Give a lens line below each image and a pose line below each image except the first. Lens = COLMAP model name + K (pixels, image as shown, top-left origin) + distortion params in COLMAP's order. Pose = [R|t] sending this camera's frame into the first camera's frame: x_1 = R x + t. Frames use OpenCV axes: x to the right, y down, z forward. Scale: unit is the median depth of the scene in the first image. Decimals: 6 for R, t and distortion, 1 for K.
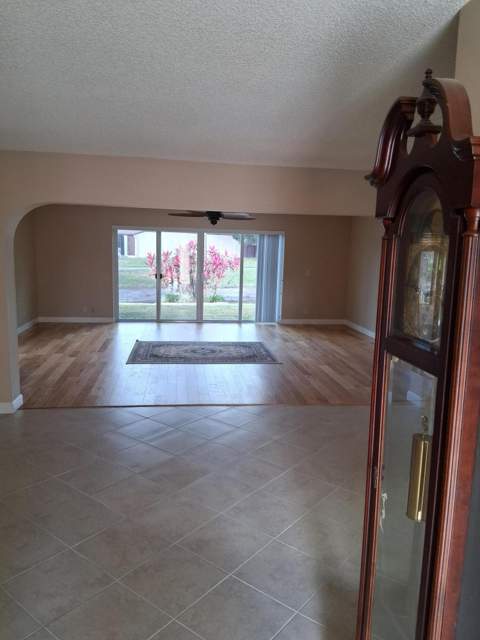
lens RADIAL K [[478.8, 0, 240.0], [0, 478.8, 320.0], [0, 0, 1]] dist [-0.001426, -0.000452]
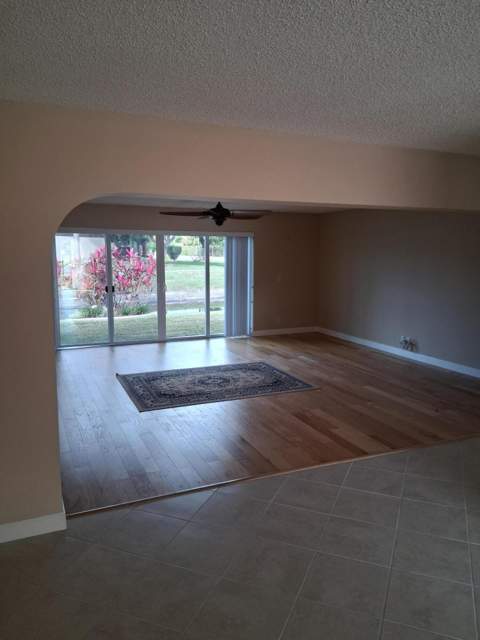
lens RADIAL K [[483.5, 0, 241.0], [0, 483.5, 306.5], [0, 0, 1]] dist [0.059231, 0.000121]
pose [[0.958869, -0.055888, 0.278291, -0.187102], [0.064712, 0.997648, -0.022615, -0.029104], [-0.276372, 0.039693, 0.960231, 0.143373]]
